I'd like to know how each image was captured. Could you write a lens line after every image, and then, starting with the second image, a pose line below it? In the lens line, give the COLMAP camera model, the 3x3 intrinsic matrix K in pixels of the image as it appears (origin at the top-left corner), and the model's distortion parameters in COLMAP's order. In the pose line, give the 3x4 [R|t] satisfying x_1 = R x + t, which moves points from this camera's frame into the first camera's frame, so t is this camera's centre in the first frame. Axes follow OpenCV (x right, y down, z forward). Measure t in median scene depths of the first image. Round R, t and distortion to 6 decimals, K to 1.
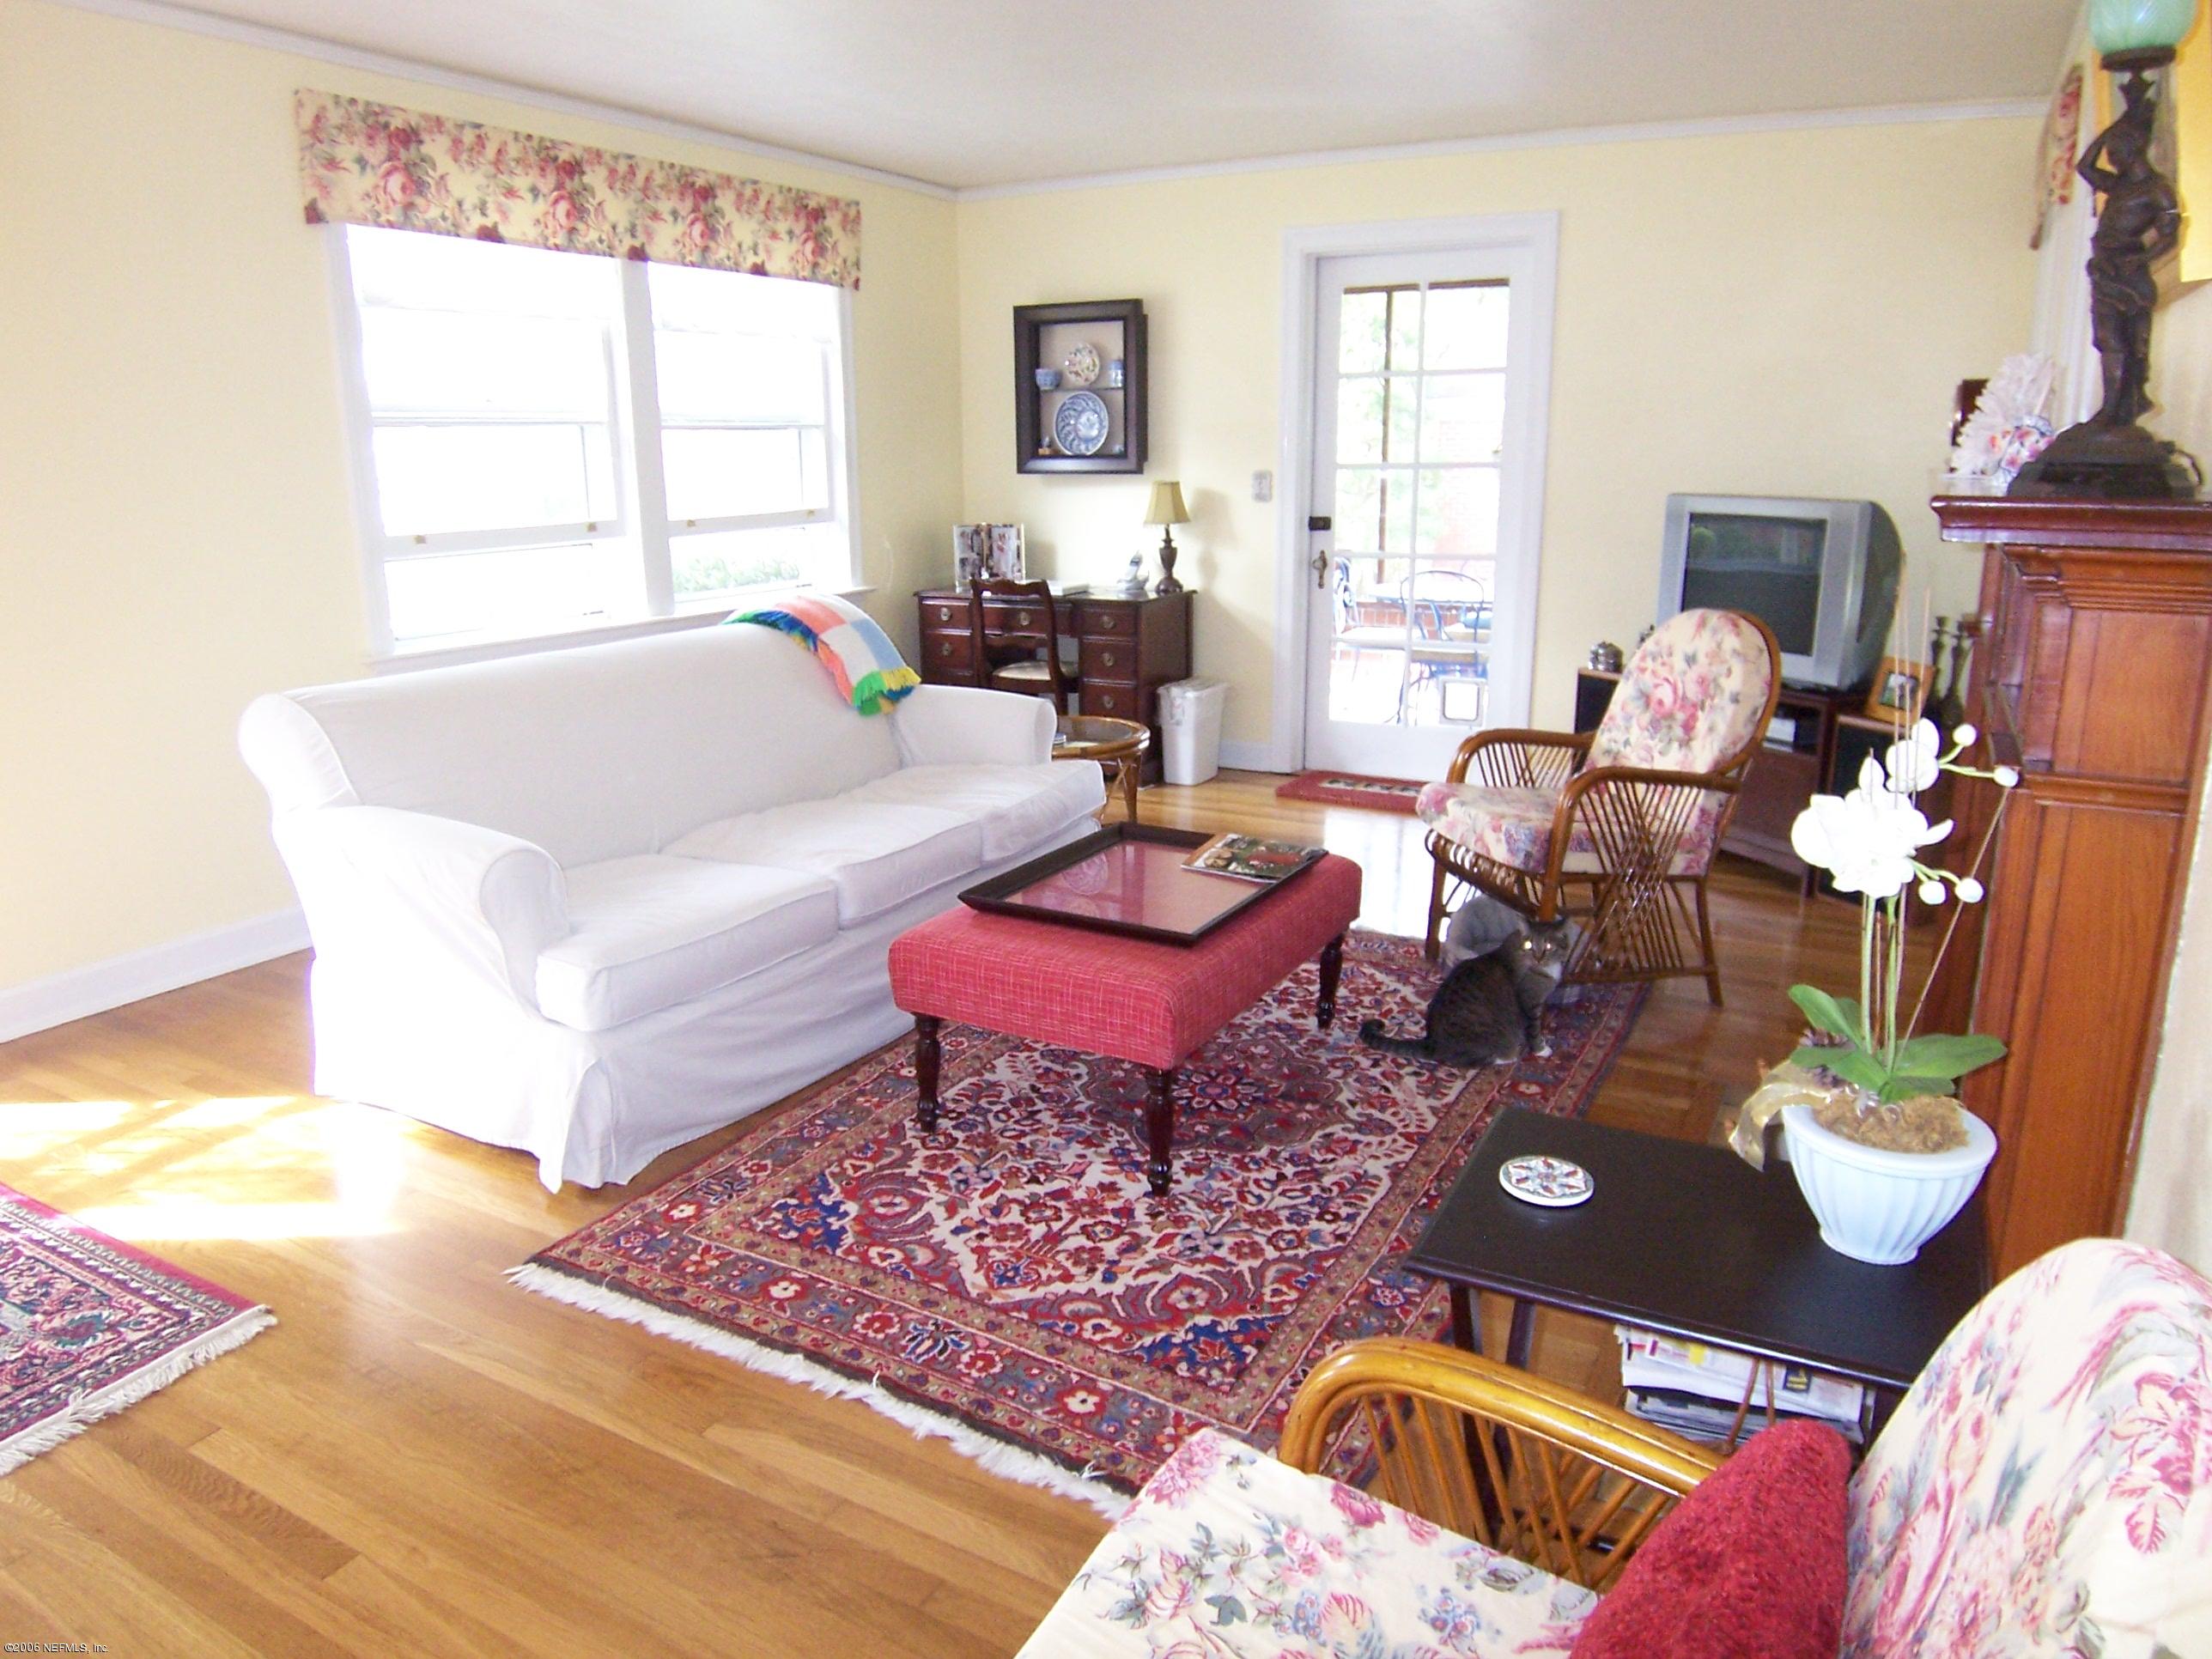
lens RADIAL K [[1485.8, 0, 1106.0], [0, 1485.8, 829.5], [0, 0, 1]] dist [0.001696, -0.075836]
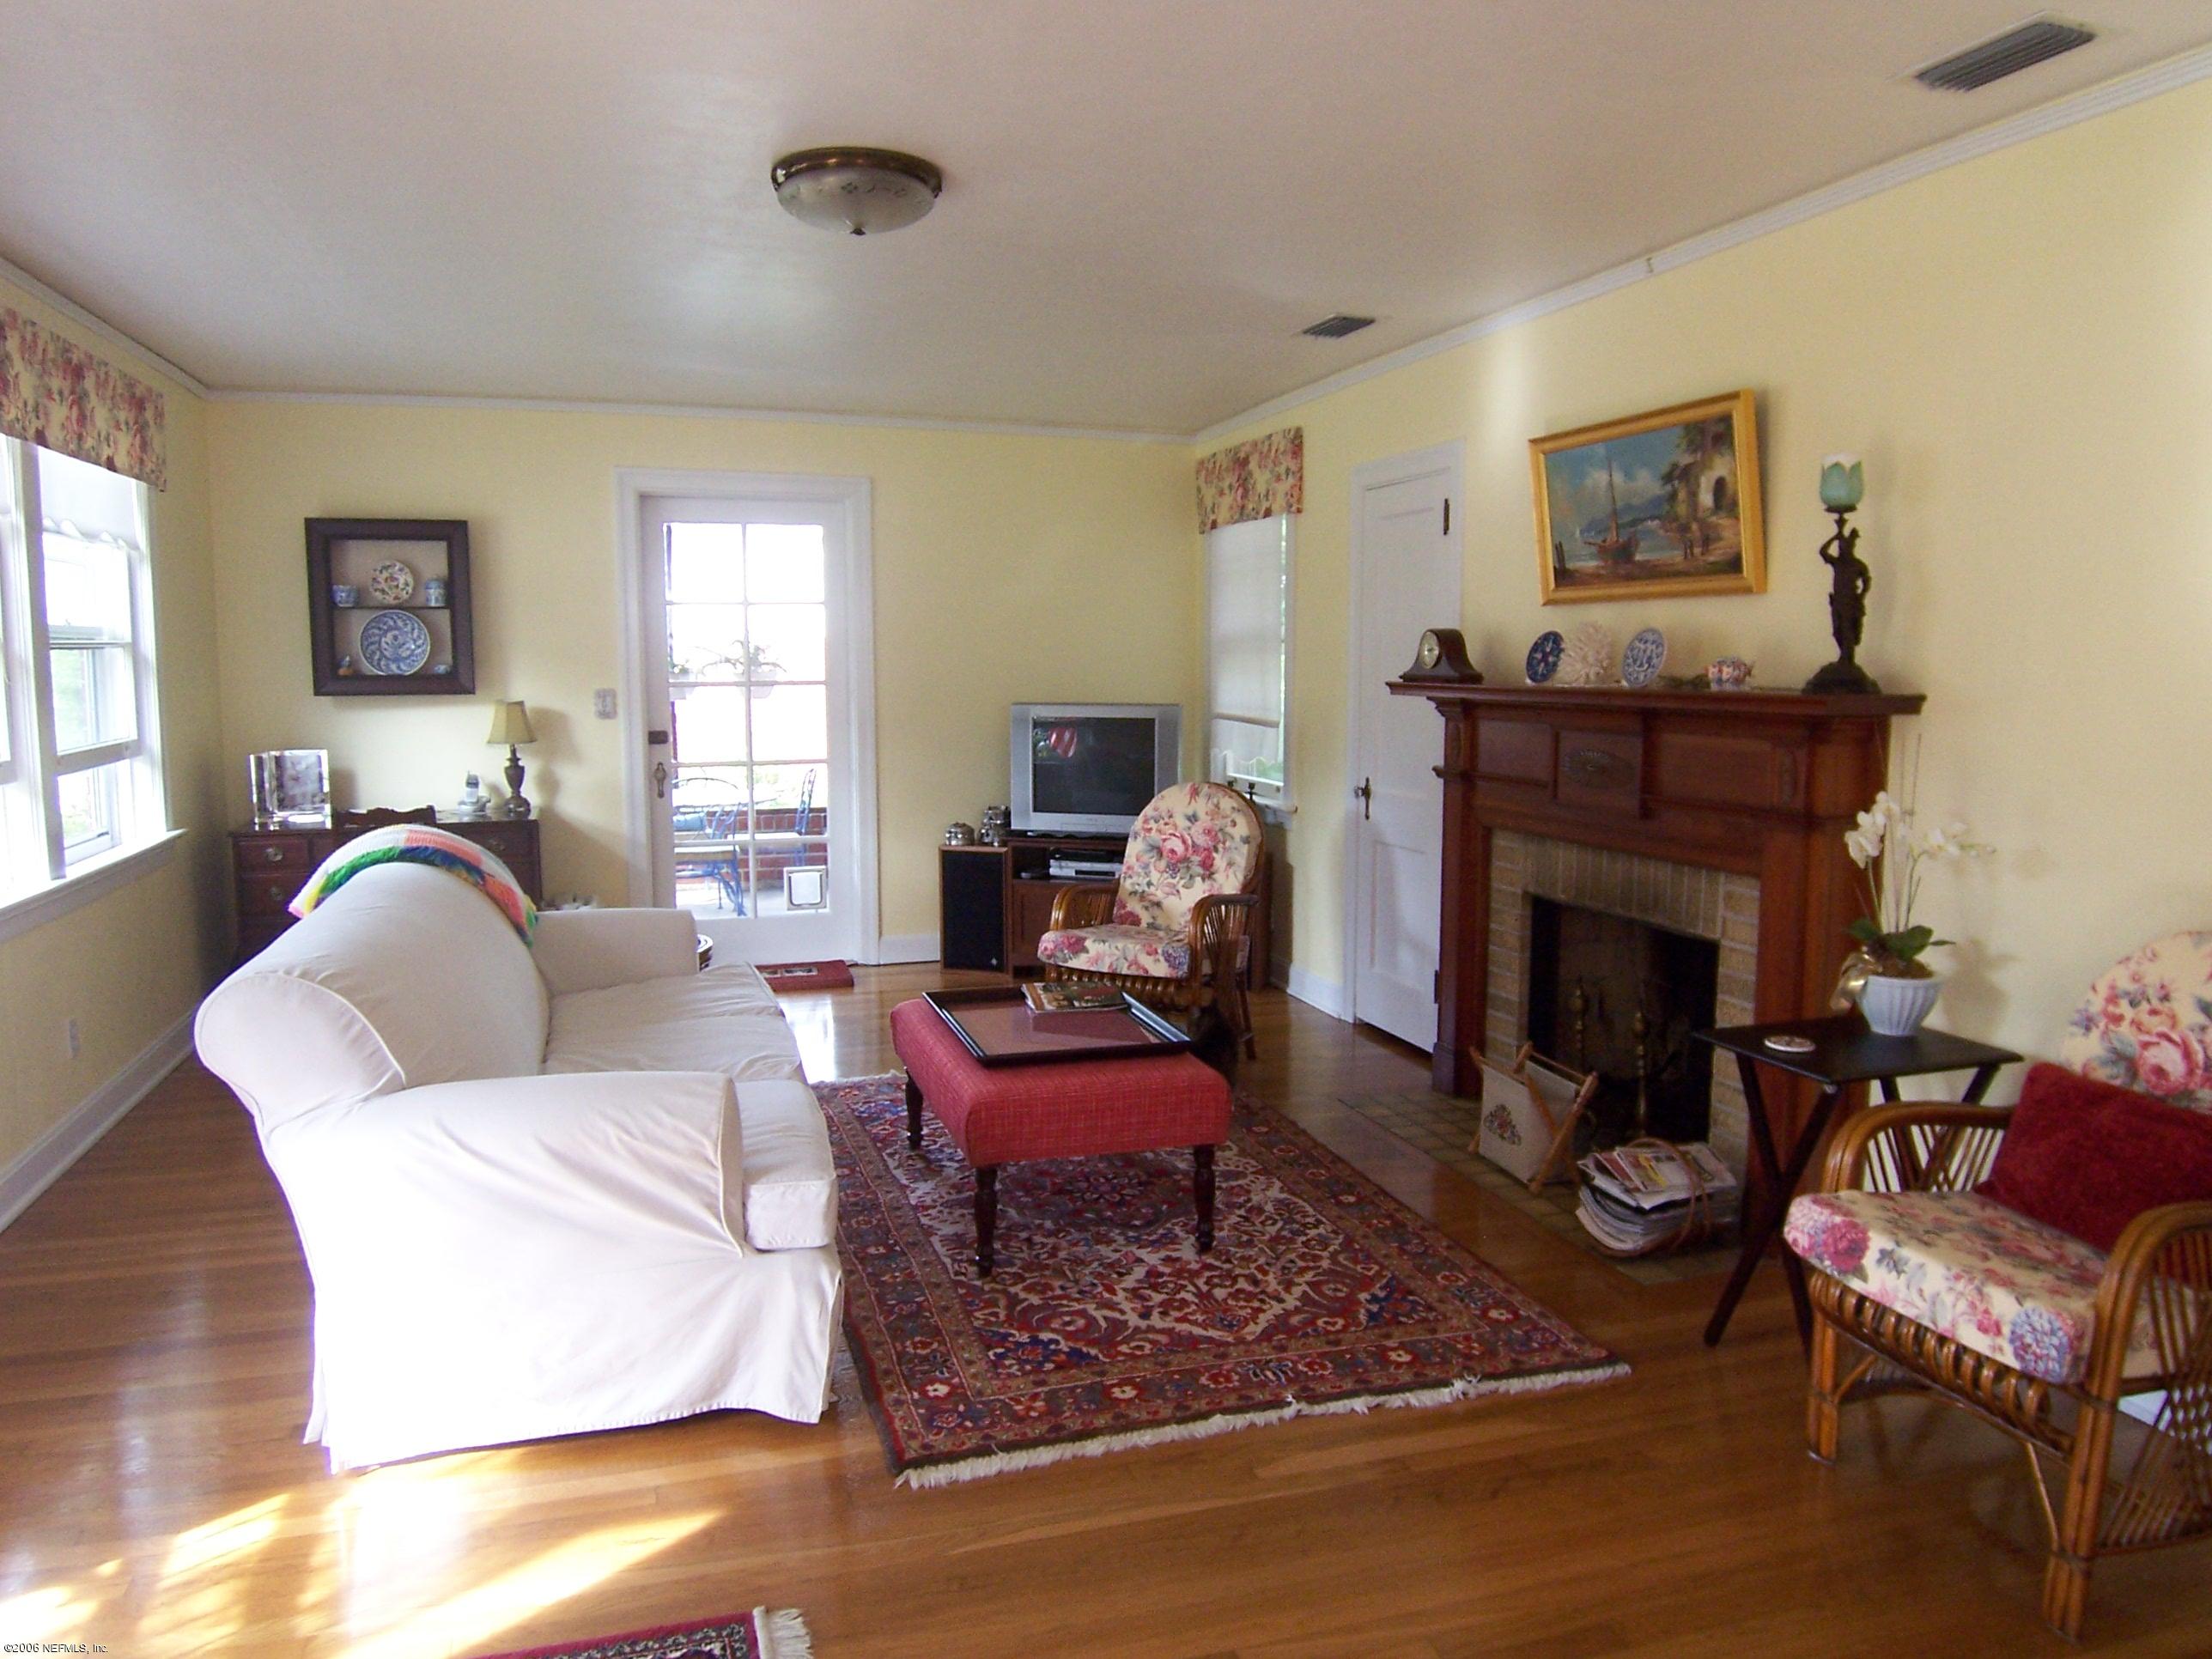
lens RADIAL K [[1485.8, 0, 1106.0], [0, 1485.8, 829.5], [0, 0, 1]] dist [0.001696, -0.075836]
pose [[0.687928, -0.077983, 0.721577, -0.836655], [0.177644, 0.982062, -0.063226, -0.037795], [-0.703703, 0.171679, 0.689441, 0.120466]]
